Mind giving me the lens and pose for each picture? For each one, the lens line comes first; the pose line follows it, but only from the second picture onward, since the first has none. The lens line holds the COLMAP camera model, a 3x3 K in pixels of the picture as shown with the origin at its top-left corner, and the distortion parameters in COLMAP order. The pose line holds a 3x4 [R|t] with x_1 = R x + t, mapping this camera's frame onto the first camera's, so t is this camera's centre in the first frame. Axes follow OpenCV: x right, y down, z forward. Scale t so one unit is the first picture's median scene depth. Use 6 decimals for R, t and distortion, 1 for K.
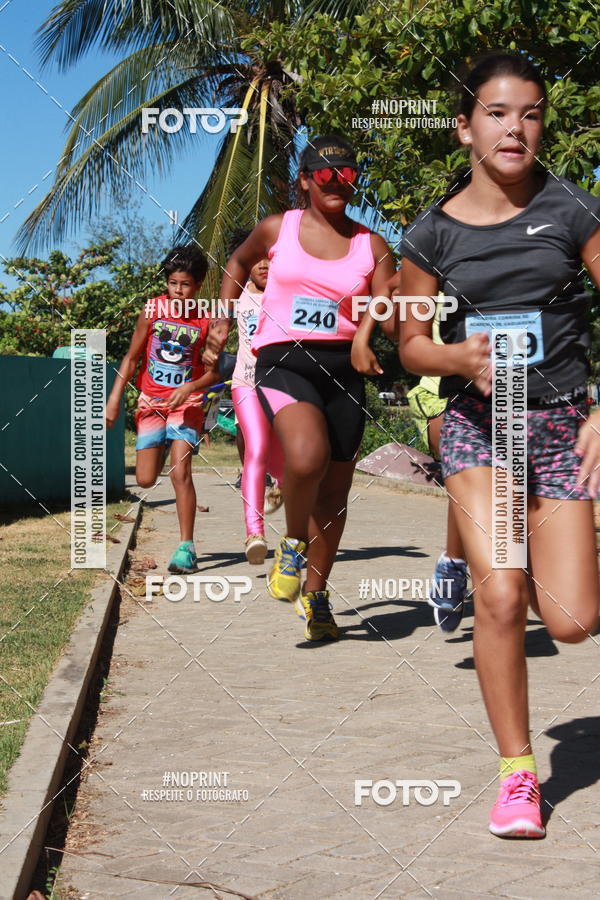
lens RADIAL K [[3594.5, 0, 300.5], [0, 3594.5, 467.4], [0, 0, 1]] dist [0.734831, -1.013788]
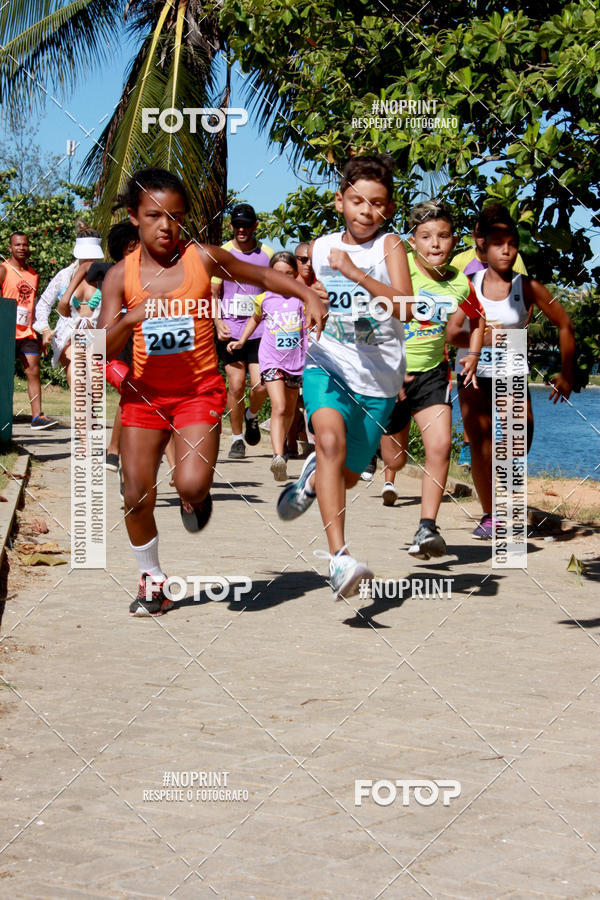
lens RADIAL K [[3610.2, 0, 299.5], [0, 3610.2, 476.8], [0, 0, 1]] dist [0.287836, 16.653466]
pose [[0.998299, 0.045343, 0.036653, -0.013888], [-0.045889, 0.998846, 0.014195, -0.001512], [-0.035967, -0.015853, 0.999227, 0.133310]]
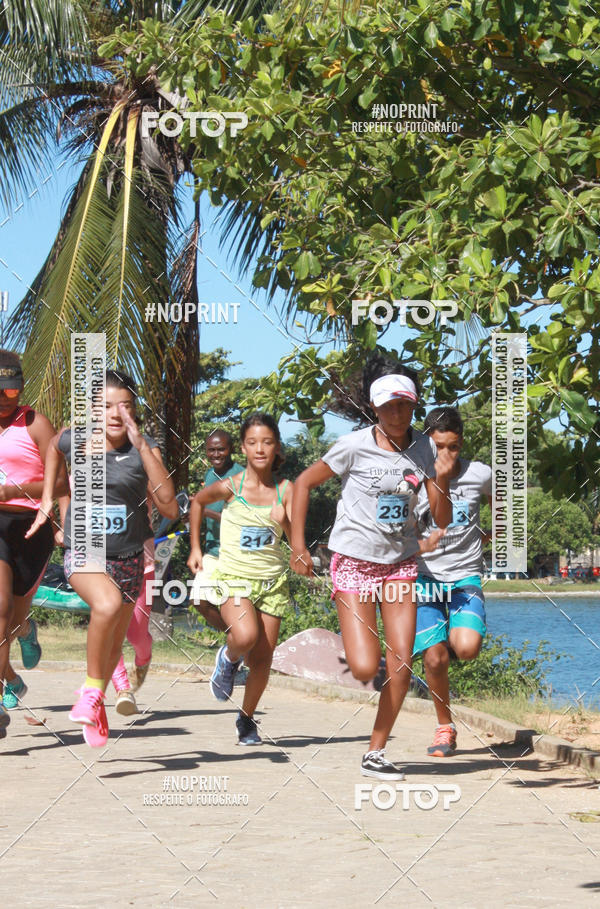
lens RADIAL K [[3882.8, 0, 300.4], [0, 3882.8, 515.2], [0, 0, 1]] dist [0.948138, -3.264601]
pose [[0.997838, 0.006890, 0.065359, -0.039276], [-0.004708, 0.999428, -0.033477, -0.005310], [-0.065553, 0.033097, 0.997300, 0.375958]]
